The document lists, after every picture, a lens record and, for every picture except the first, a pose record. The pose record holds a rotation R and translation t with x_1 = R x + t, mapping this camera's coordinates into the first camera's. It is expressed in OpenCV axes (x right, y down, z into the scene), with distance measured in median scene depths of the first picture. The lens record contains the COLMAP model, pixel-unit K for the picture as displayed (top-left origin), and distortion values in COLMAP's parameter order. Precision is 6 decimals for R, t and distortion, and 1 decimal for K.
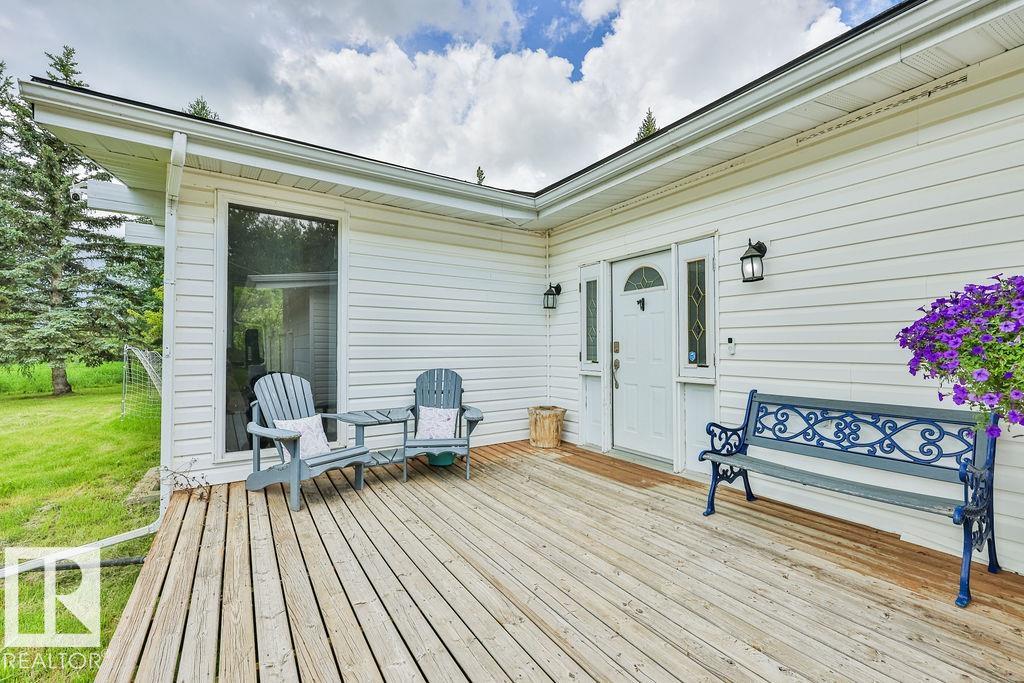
lens RADIAL K [[435.6, 0, 512.0], [0, 435.6, 341.5], [0, 0, 1]] dist [-0.002261, -0.000588]
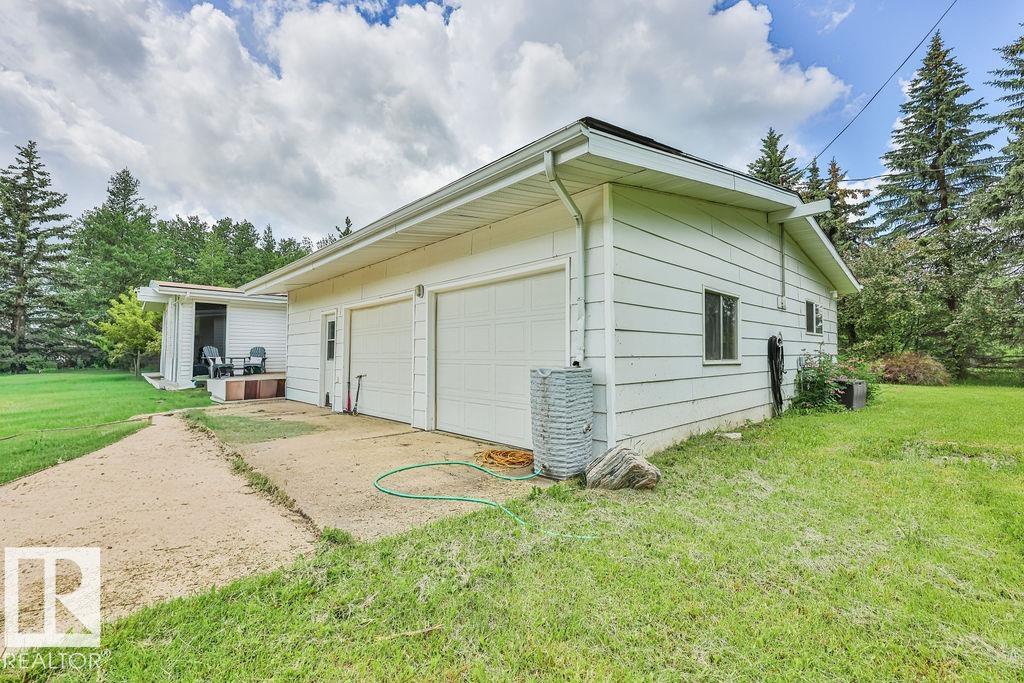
lens RADIAL K [[435.6, 0, 512.0], [0, 435.6, 341.5], [0, 0, 1]] dist [-0.002261, -0.000588]
pose [[0.983406, 0.007398, 0.181269, 1.244549], [-0.003112, 0.999709, -0.023922, 0.099709], [-0.181393, 0.022961, 0.983143, -2.901058]]
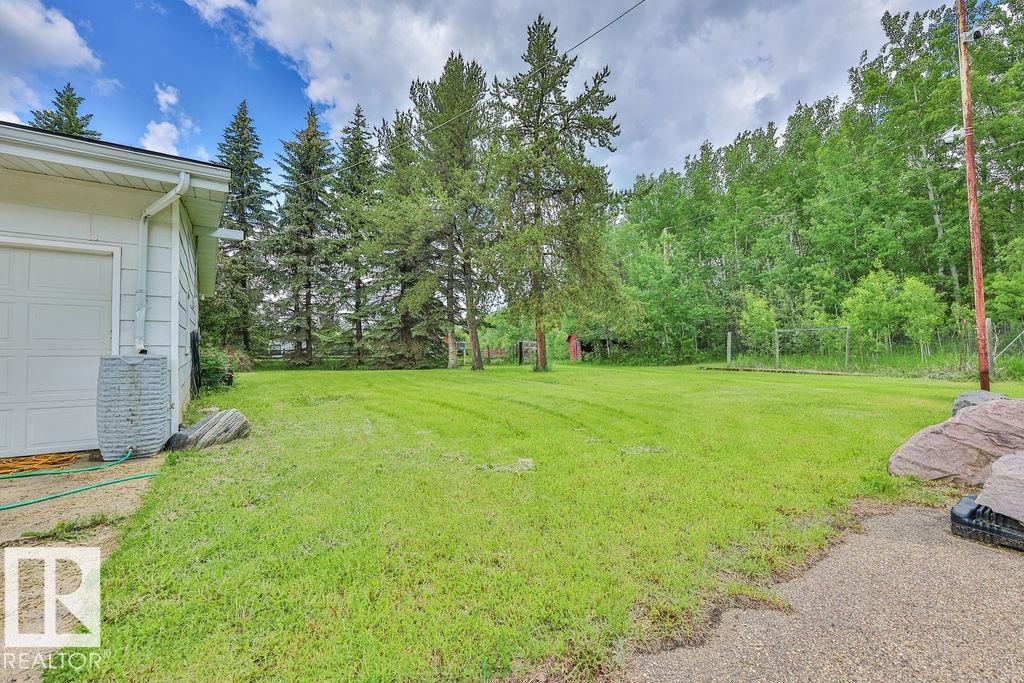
lens RADIAL K [[435.6, 0, 512.0], [0, 435.6, 341.5], [0, 0, 1]] dist [-0.002261, -0.000588]
pose [[-0.034201, 0.023008, 0.999150, 1.168781], [-0.012865, 0.999642, -0.023460, 0.101151], [-0.999332, -0.013656, -0.033893, -2.892966]]
